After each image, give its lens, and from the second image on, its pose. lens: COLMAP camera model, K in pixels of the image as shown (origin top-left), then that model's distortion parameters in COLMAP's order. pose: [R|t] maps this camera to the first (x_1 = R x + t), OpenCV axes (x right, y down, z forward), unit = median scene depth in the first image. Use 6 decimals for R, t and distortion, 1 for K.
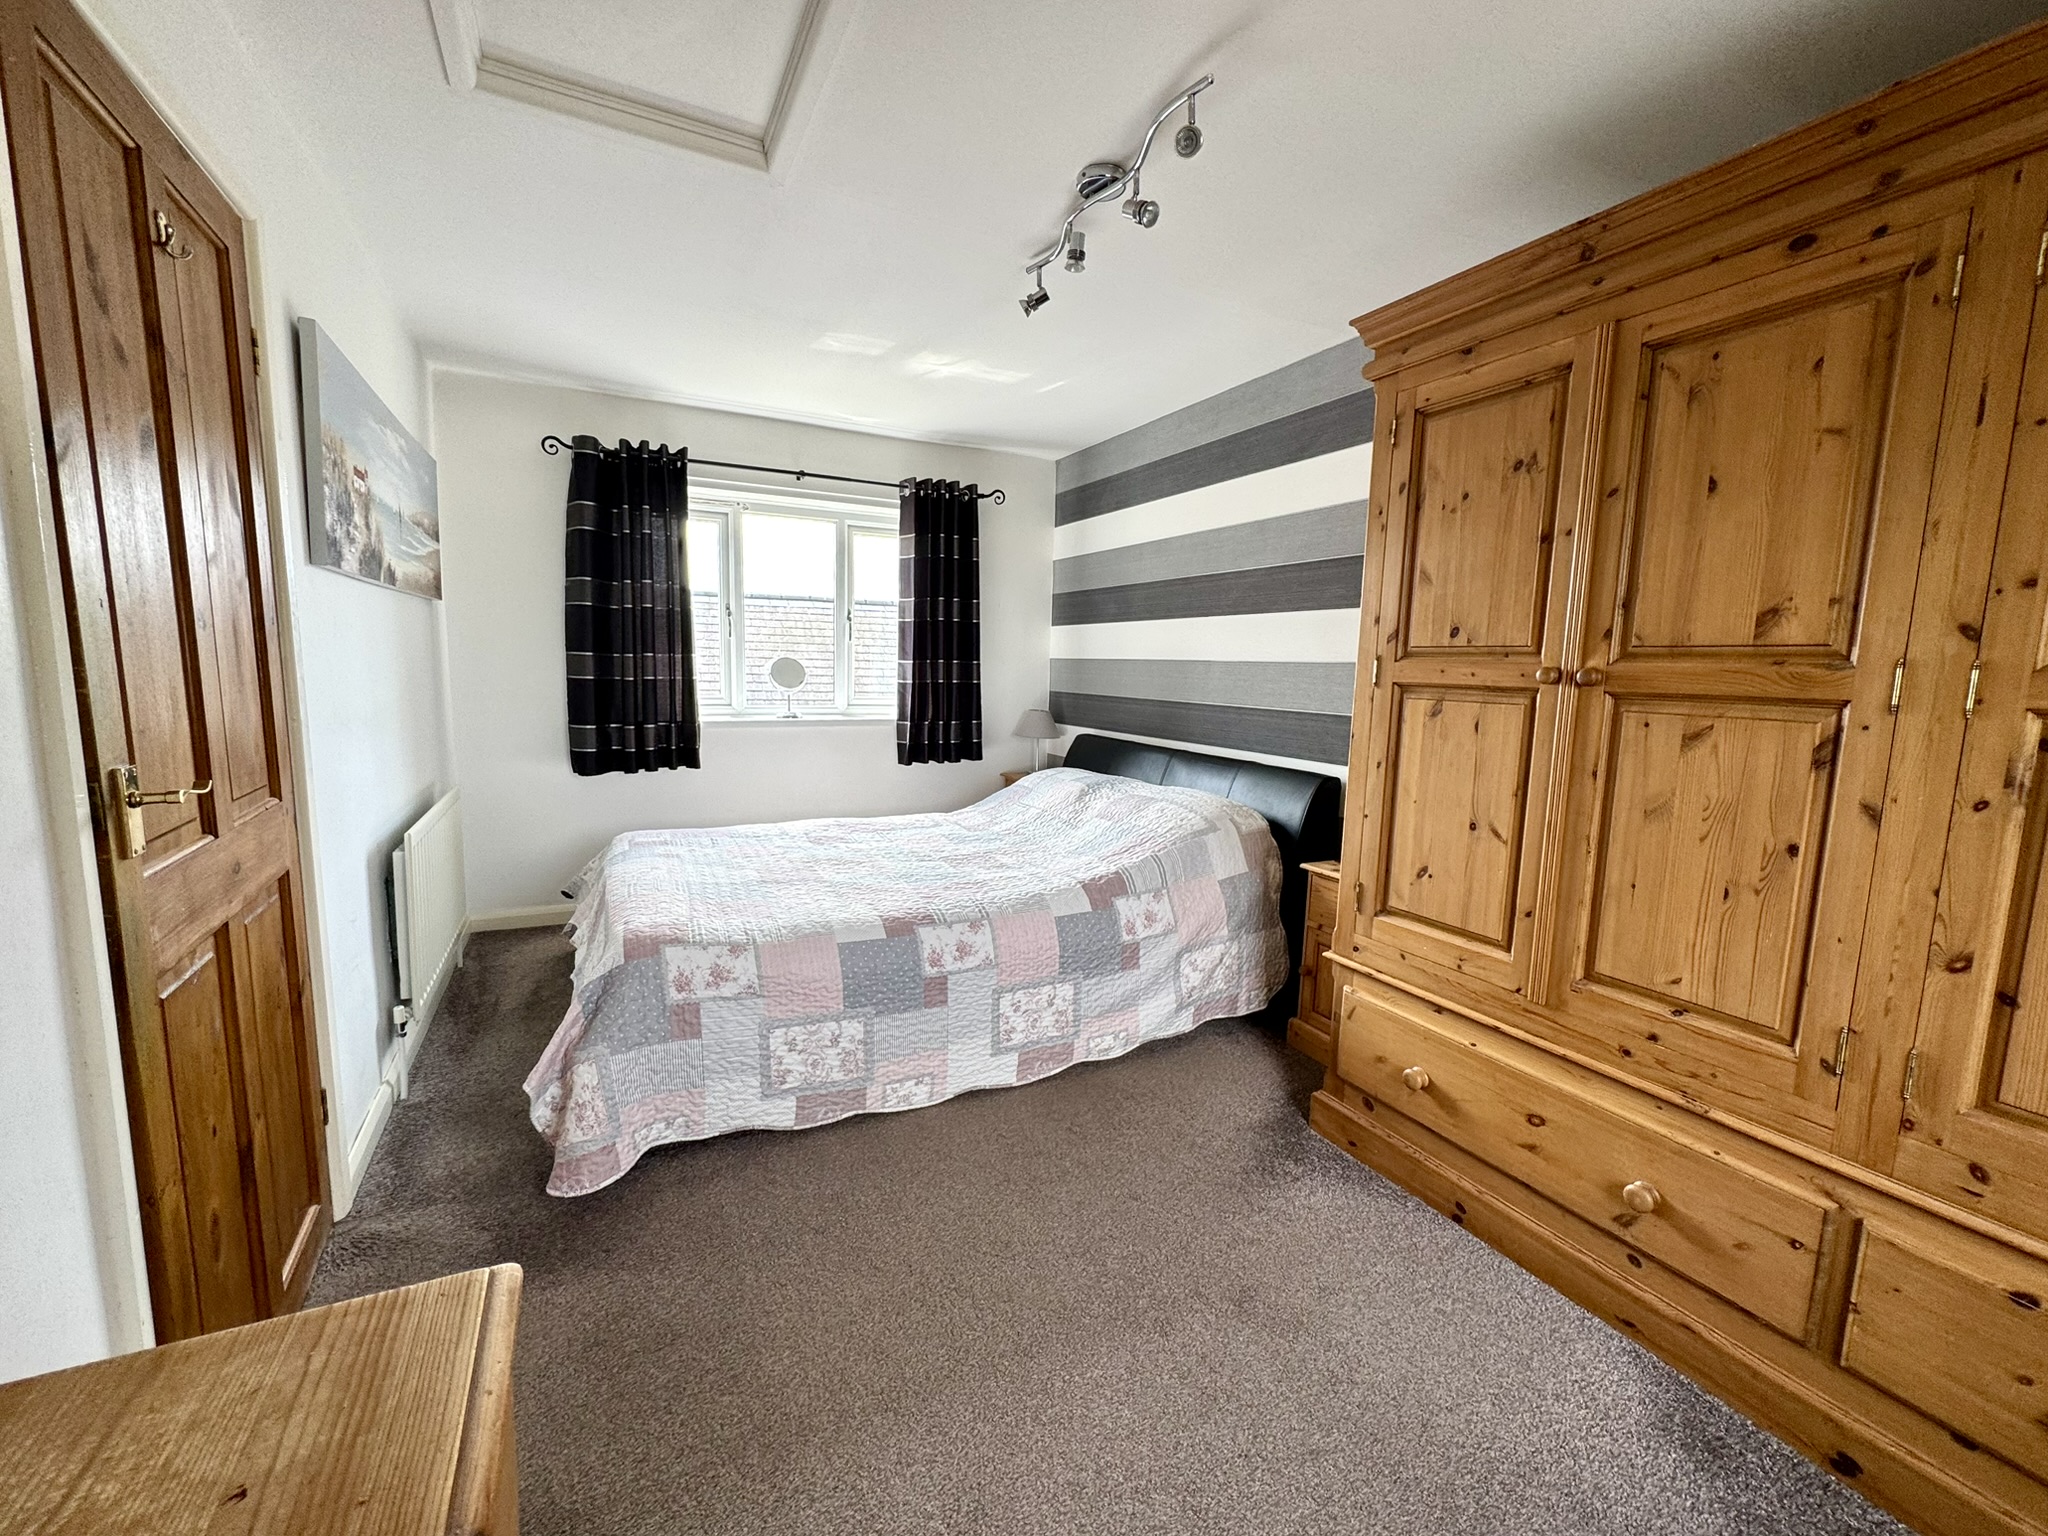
lens RADIAL K [[845.1, 0, 1025.3], [0, 845.1, 765.8], [0, 0, 1]] dist [0.000576, -0.000072]
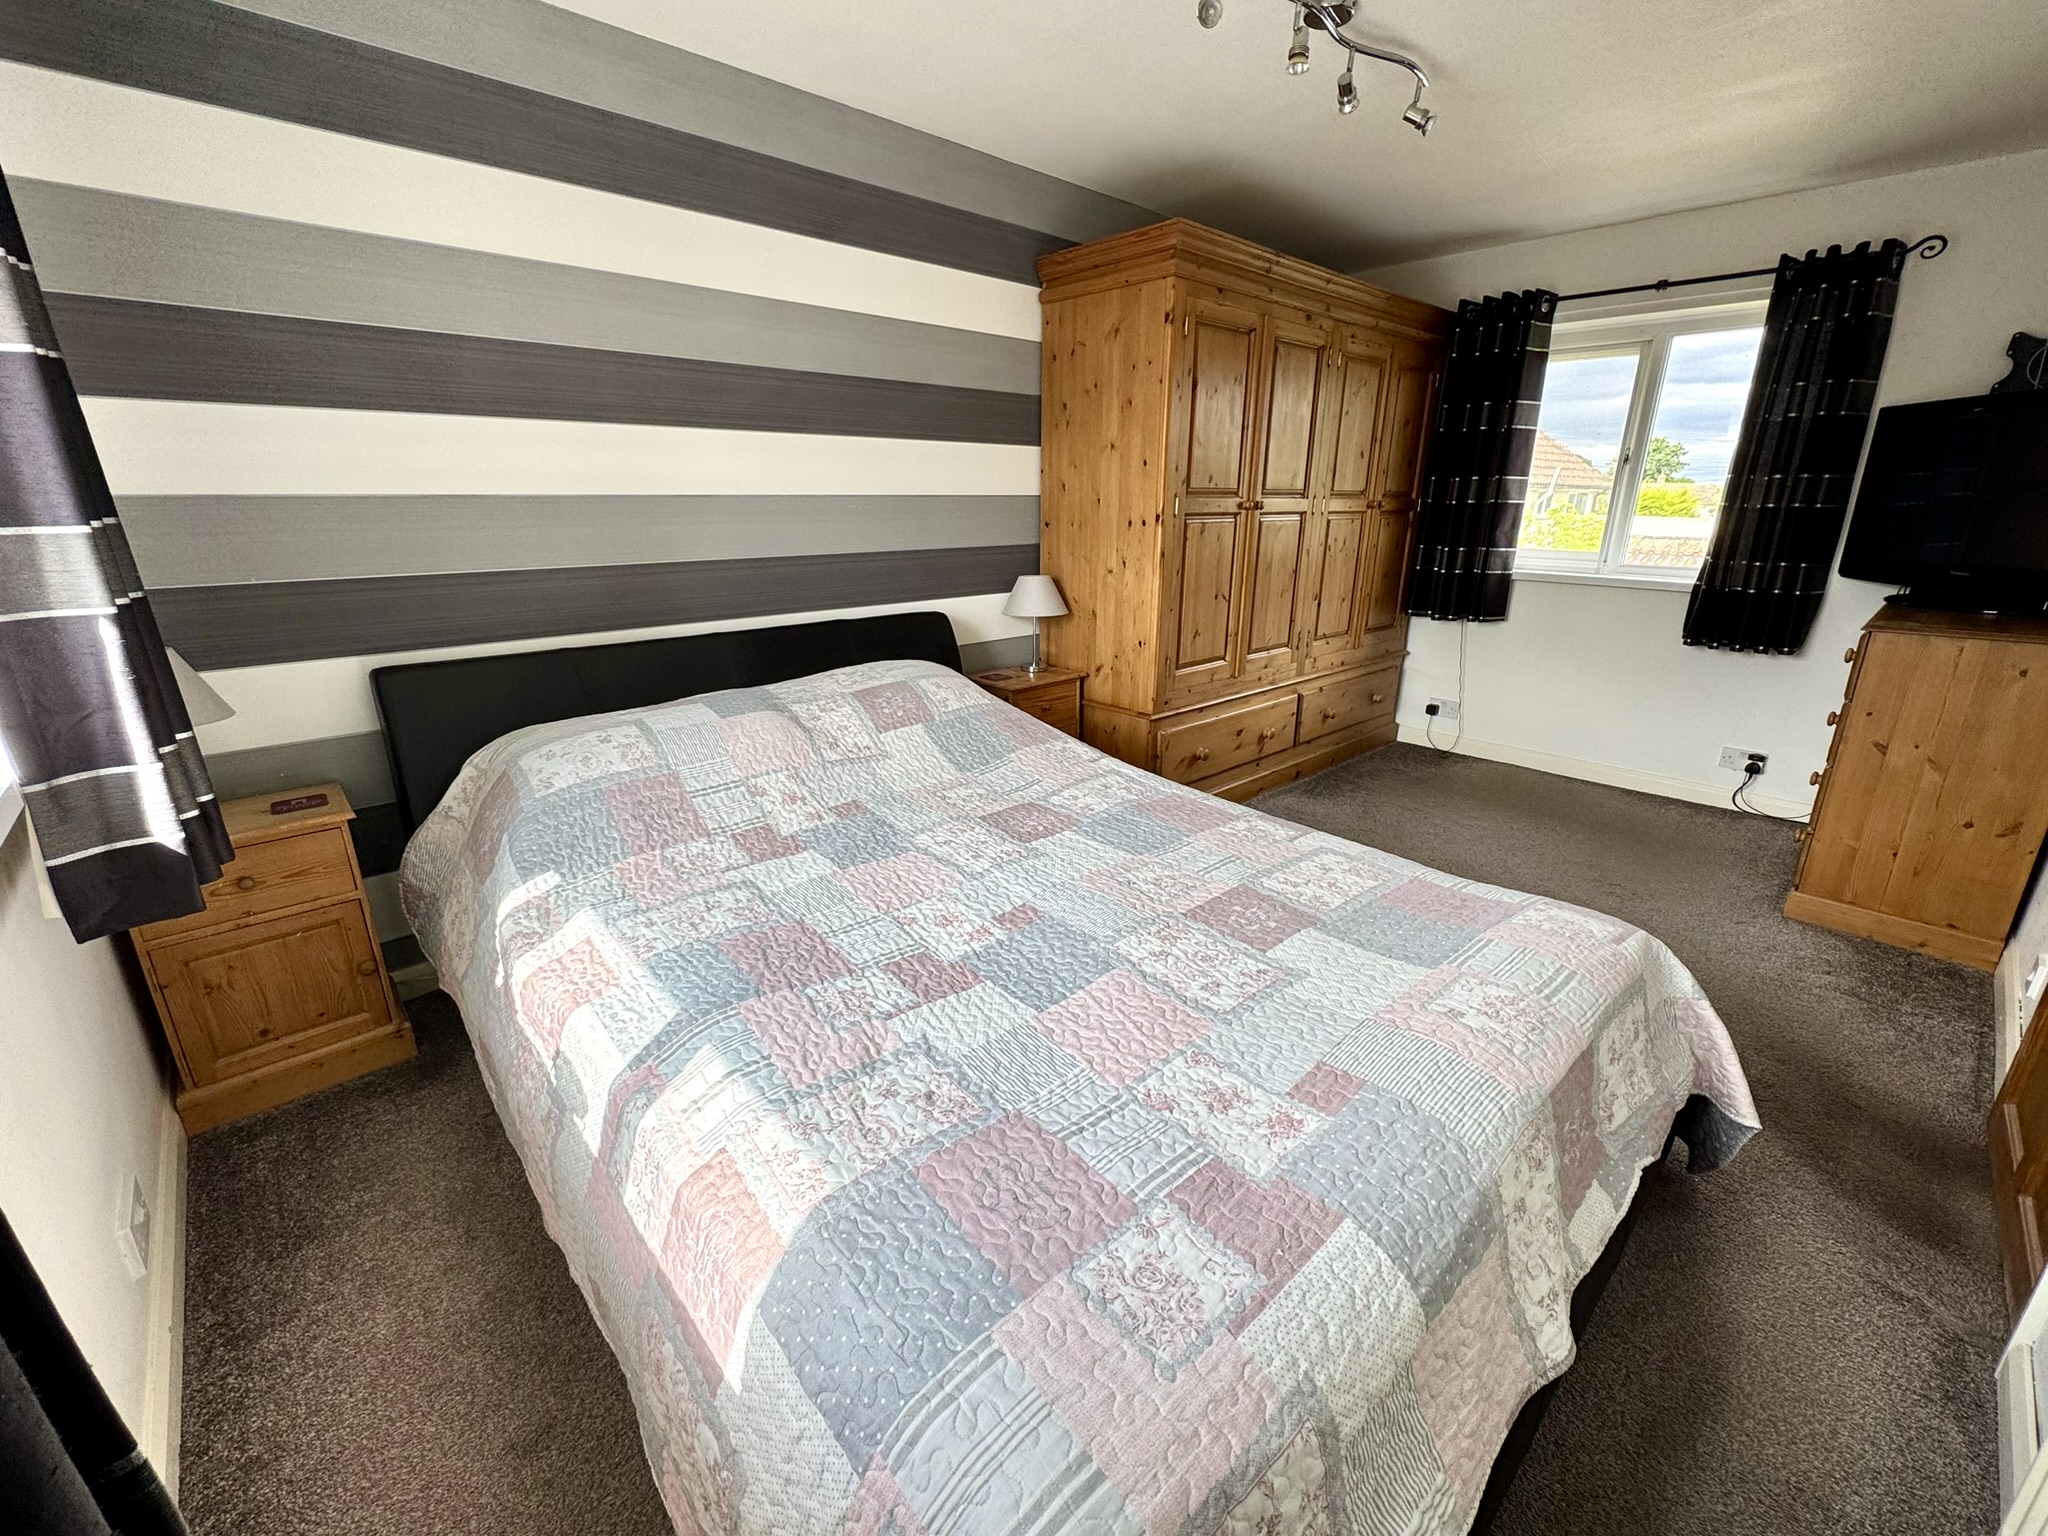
lens RADIAL K [[845.1, 0, 1025.3], [0, 845.1, 765.8], [0, 0, 1]] dist [0.000576, -0.000072]
pose [[-0.273460, -0.316449, 0.908339, -1.121404], [0.104556, 0.928959, 0.355110, -0.281169], [-0.956184, 0.192080, -0.220946, 1.947721]]
